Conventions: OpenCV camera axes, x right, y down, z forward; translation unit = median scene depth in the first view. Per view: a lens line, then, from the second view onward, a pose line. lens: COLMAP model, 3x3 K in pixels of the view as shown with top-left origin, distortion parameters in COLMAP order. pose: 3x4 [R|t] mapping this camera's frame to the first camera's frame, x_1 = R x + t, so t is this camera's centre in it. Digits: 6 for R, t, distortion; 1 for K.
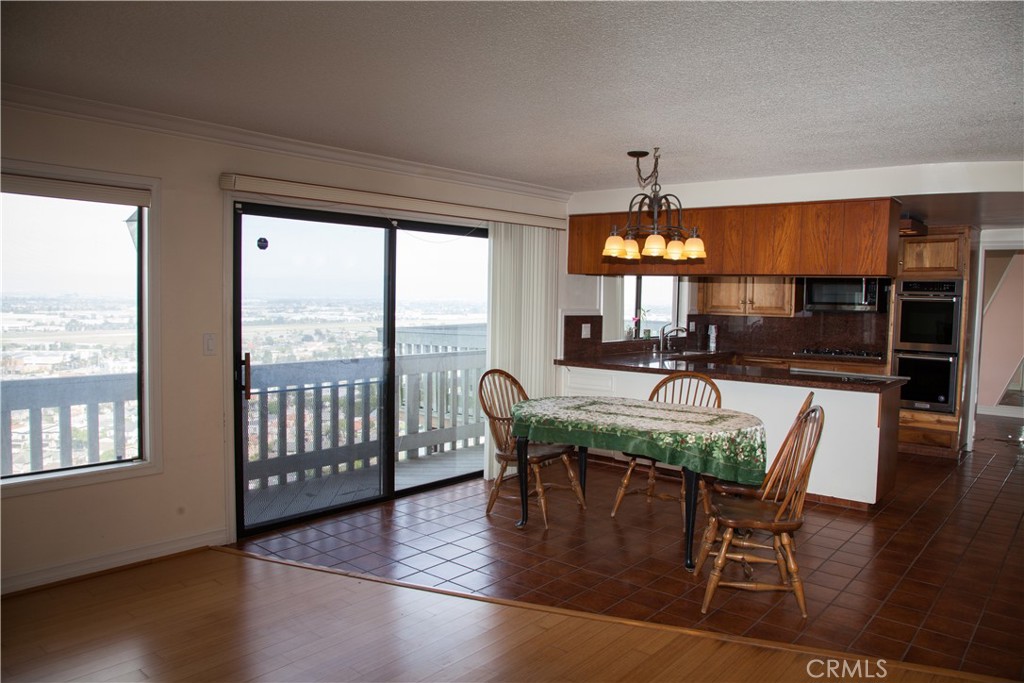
lens RADIAL K [[735.0, 0, 515.7], [0, 735.0, 332.6], [0, 0, 1]] dist [-0.129043, 0.076003]
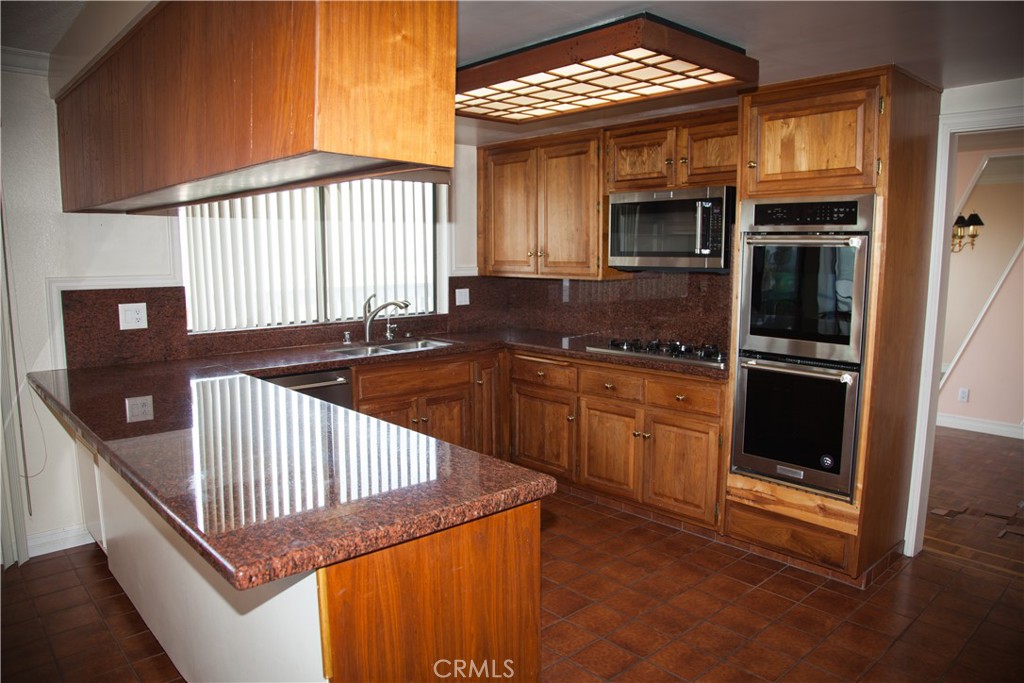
lens RADIAL K [[714.0, 0, 519.9], [0, 714.0, 342.8], [0, 0, 1]] dist [-0.128275, 0.064727]
pose [[0.991754, -0.001100, -0.128149, 0.447560], [0.011312, 0.996811, 0.078991, -0.019852], [0.127654, -0.079790, 0.988604, 0.519990]]
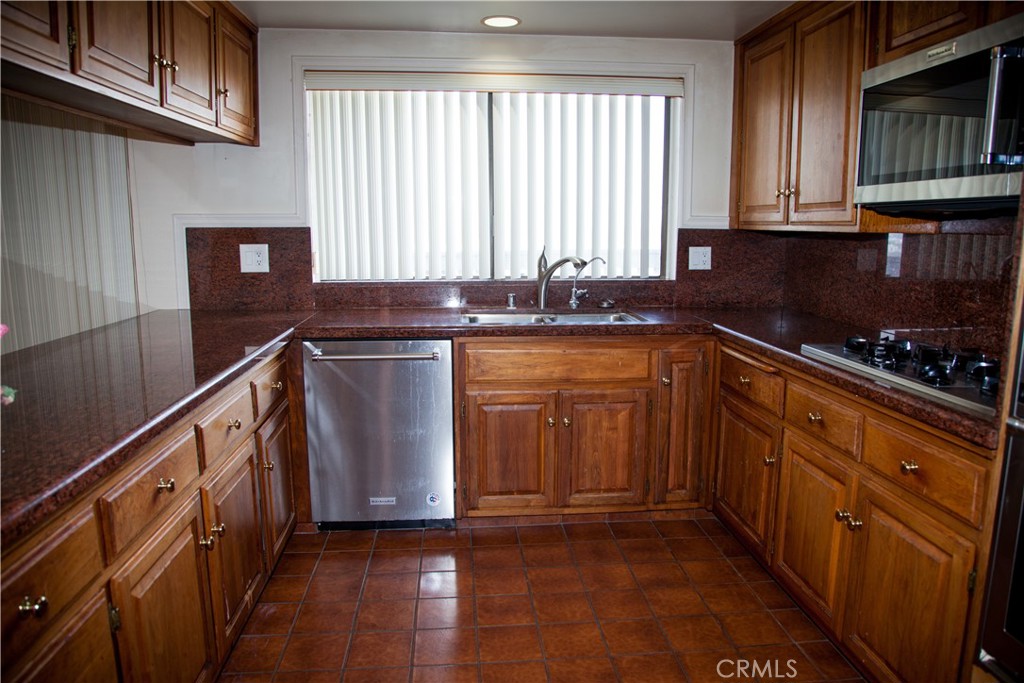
lens RADIAL K [[714.0, 0, 519.9], [0, 714.0, 342.8], [0, 0, 1]] dist [-0.128275, 0.064727]
pose [[0.712134, 0.100891, -0.694756, 0.562434], [-0.025858, 0.992718, 0.117656, -0.005868], [0.701567, -0.065822, 0.709557, 0.777476]]
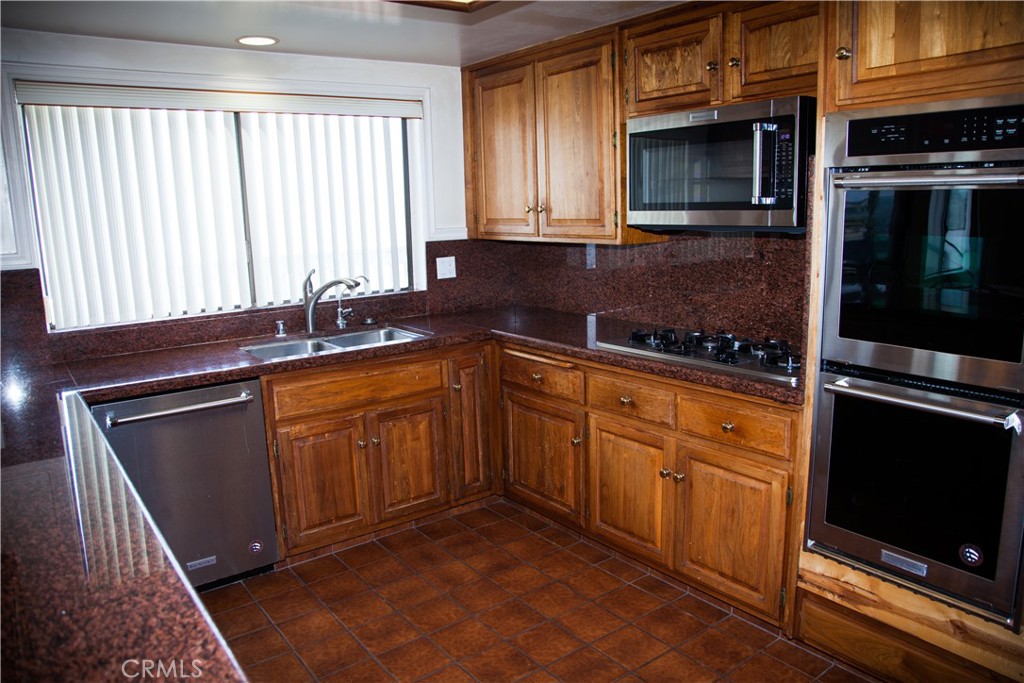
lens RADIAL K [[735.0, 0, 515.7], [0, 735.0, 332.6], [0, 0, 1]] dist [-0.129043, 0.076003]
pose [[0.974177, -0.003890, -0.225751, 0.476665], [0.032706, 0.991737, 0.124047, -0.028529], [0.223403, -0.128227, 0.966255, 0.690299]]
